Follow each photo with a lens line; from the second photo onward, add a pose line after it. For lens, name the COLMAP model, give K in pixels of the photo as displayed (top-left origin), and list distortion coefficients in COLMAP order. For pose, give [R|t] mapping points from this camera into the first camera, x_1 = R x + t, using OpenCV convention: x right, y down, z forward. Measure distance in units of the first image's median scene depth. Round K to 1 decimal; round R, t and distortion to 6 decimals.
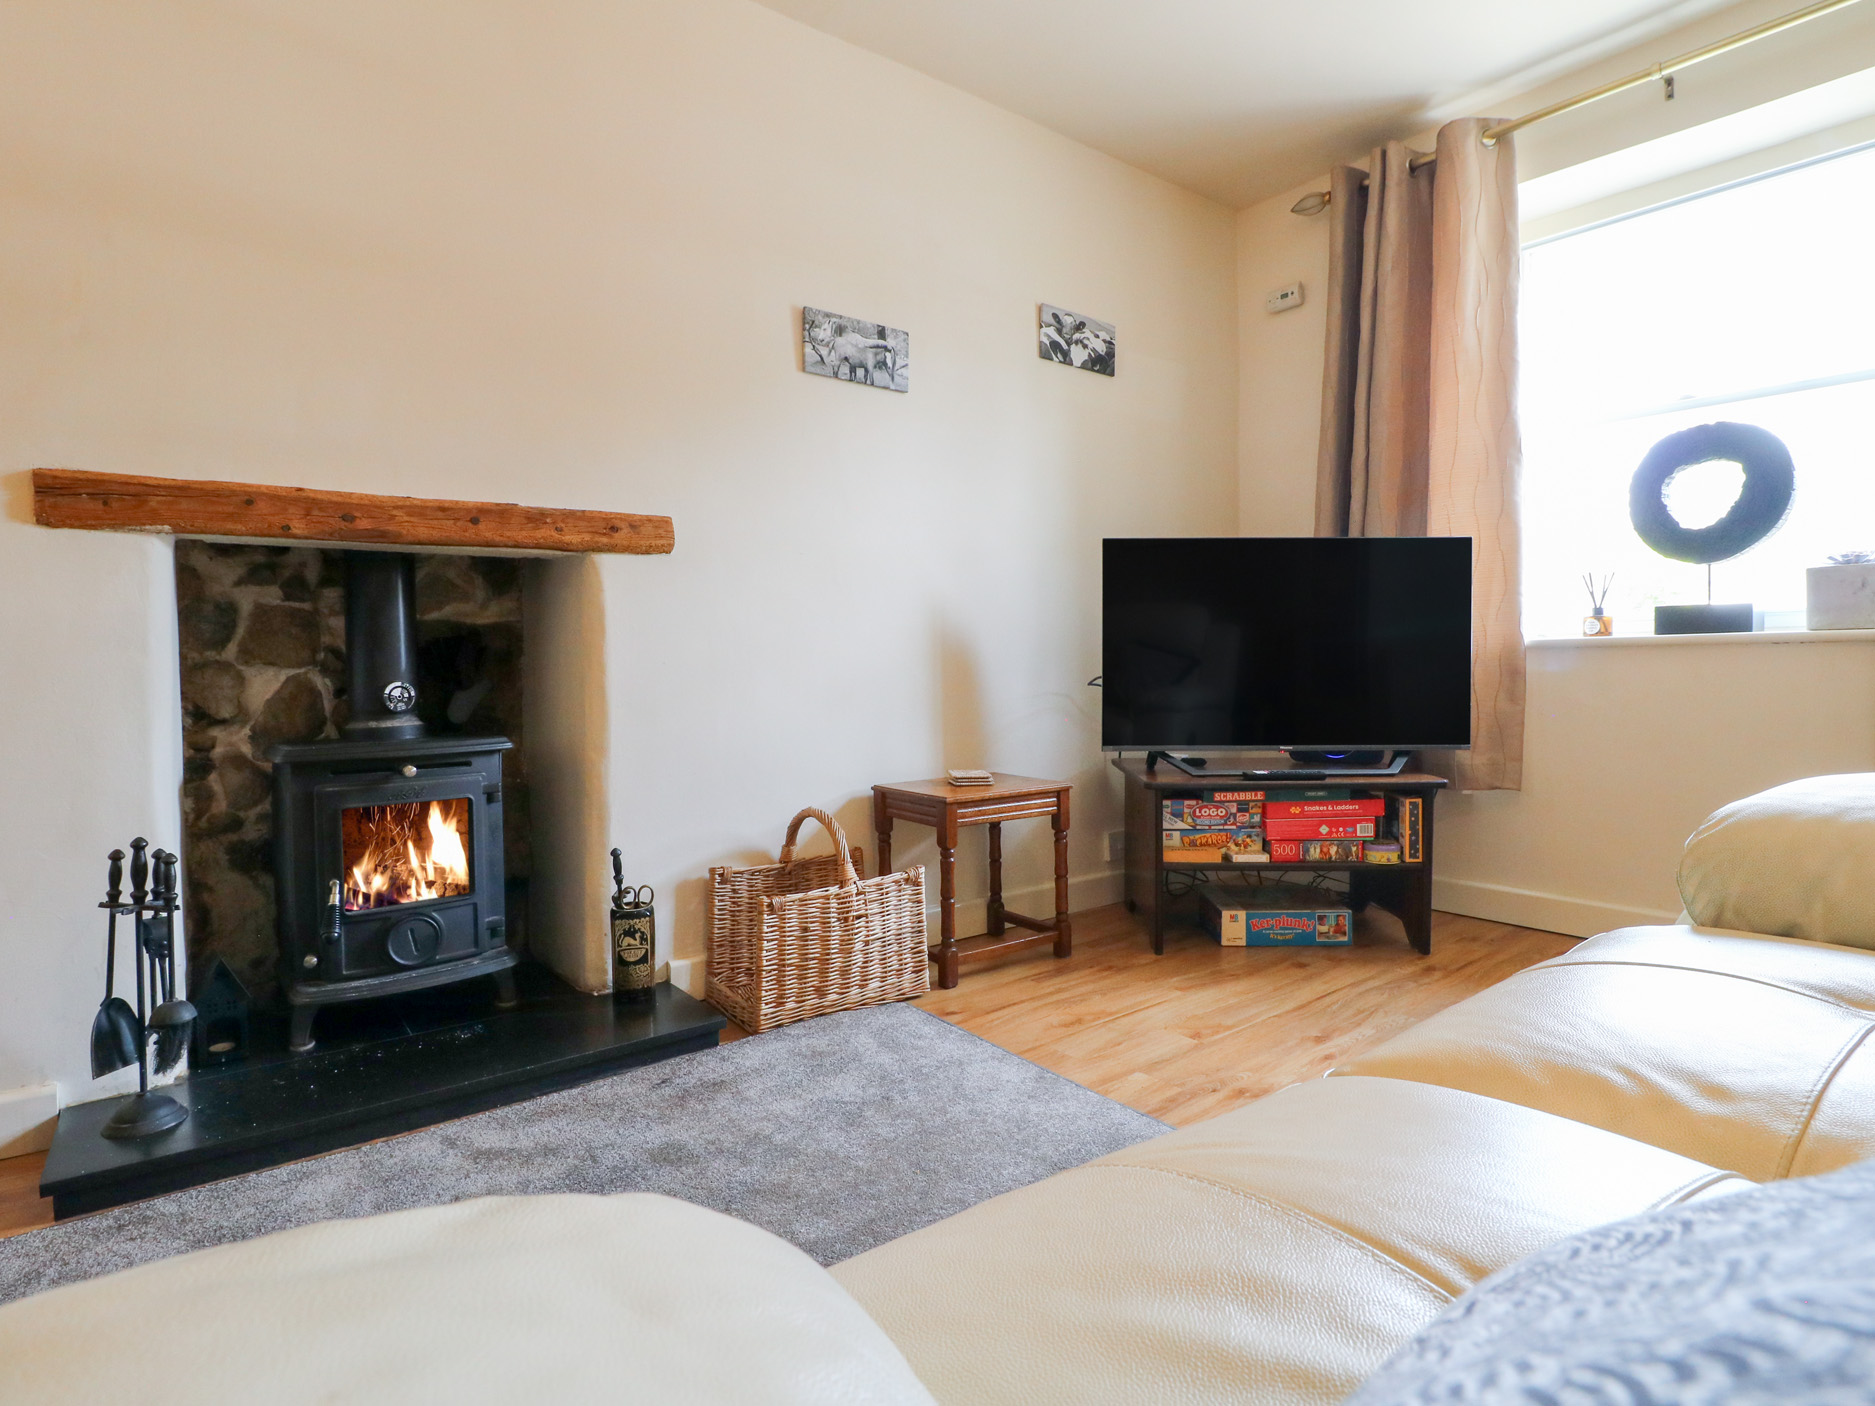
lens RADIAL K [[980.7, 0, 945.2], [0, 980.7, 691.4], [0, 0, 1]] dist [-0.000287, -0.014004]
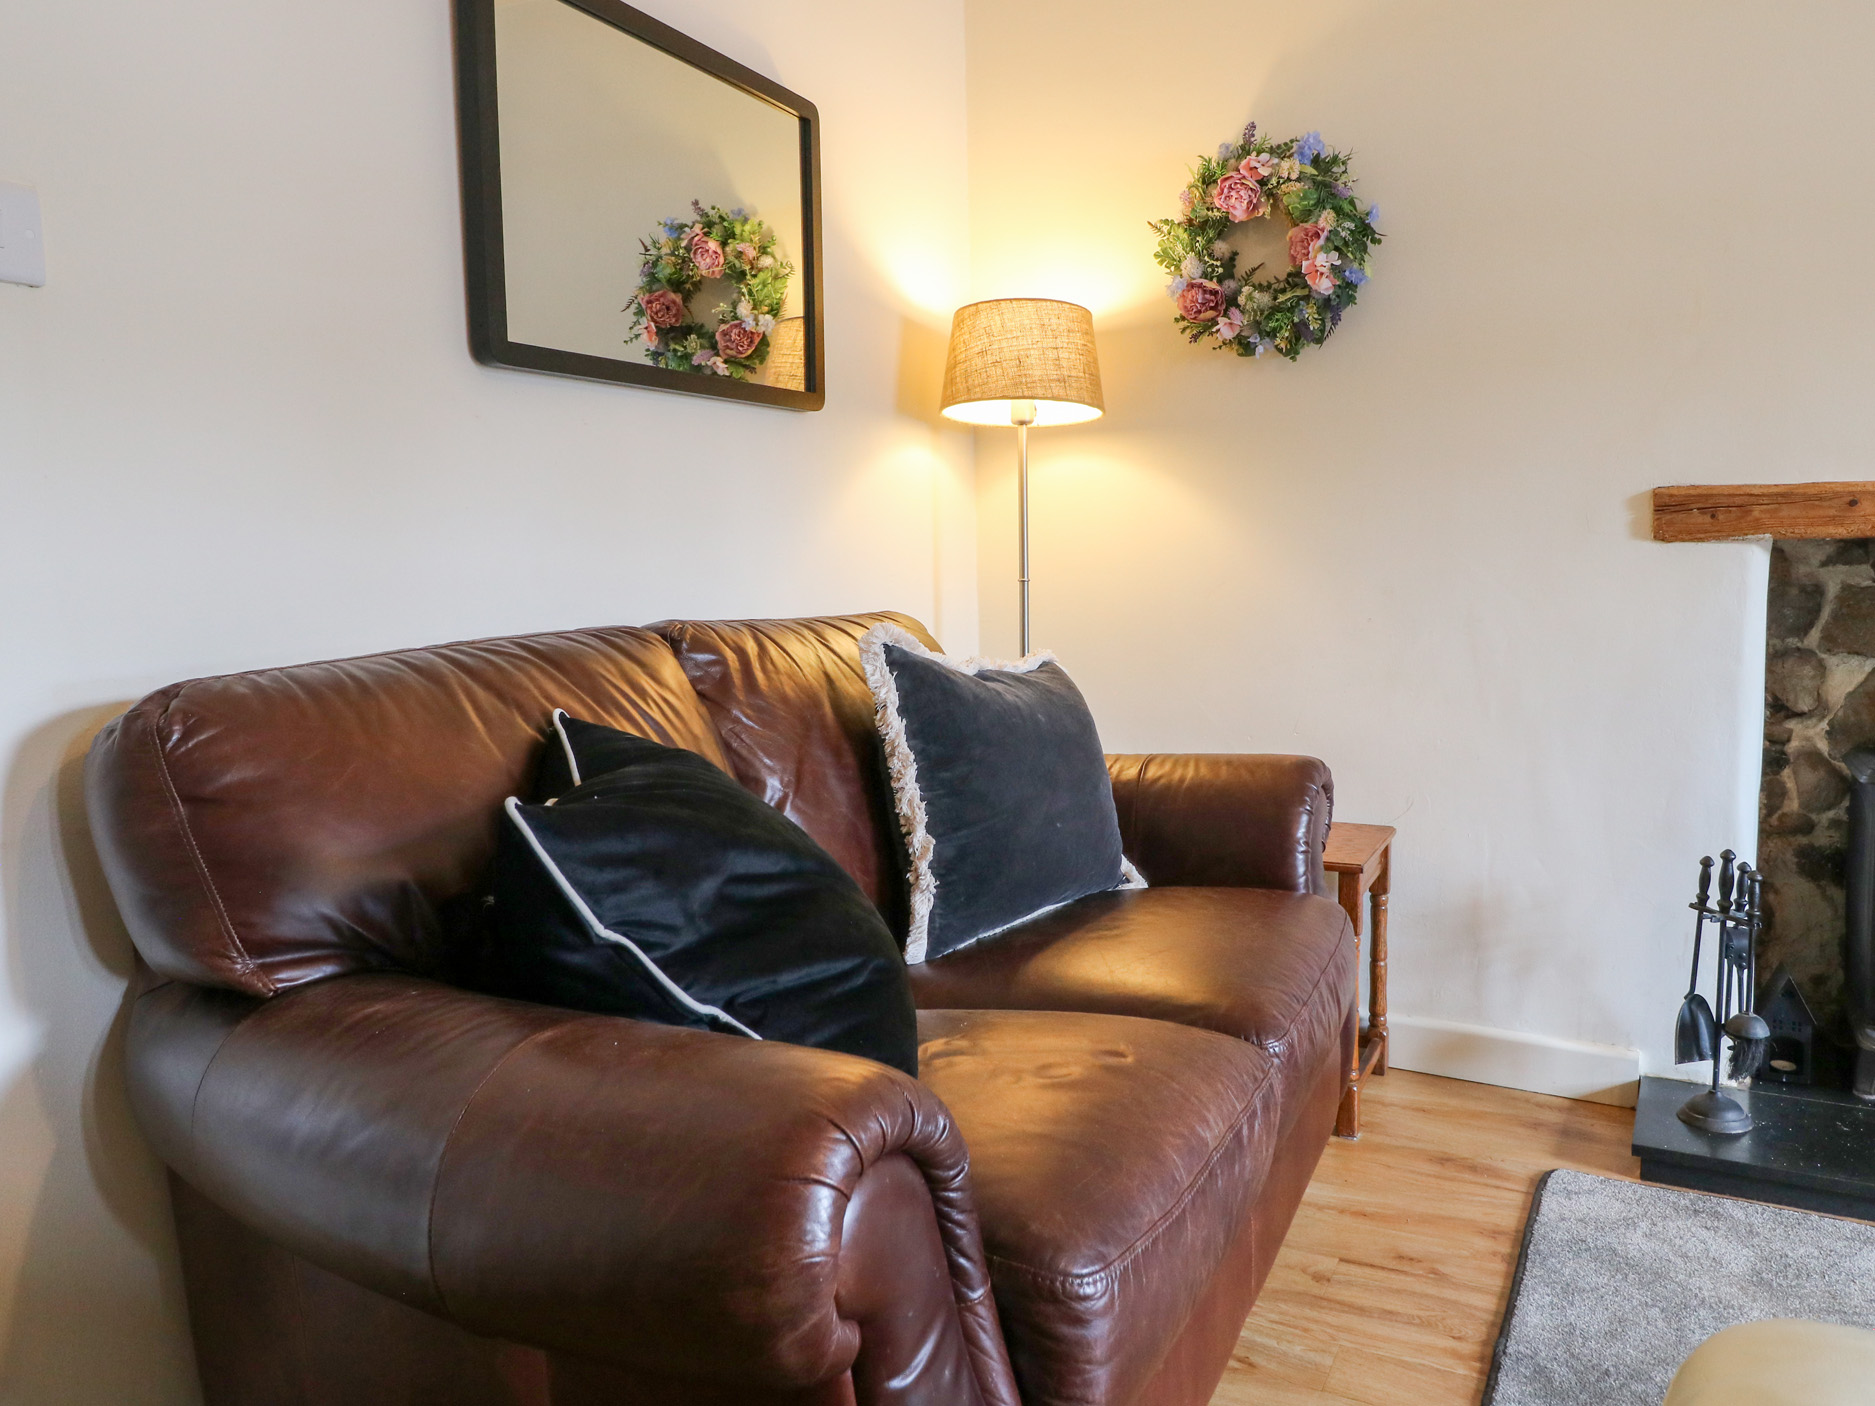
lens RADIAL K [[1393.6, 0, 937.8], [0, 1393.6, 633.1], [0, 0, 1]] dist [-0.005641, -0.002541]
pose [[0.404954, 0.085318, -0.910348, 0.143969], [-0.007297, 0.995907, 0.090091, -0.192885], [0.914308, -0.029840, 0.403919, -0.331830]]
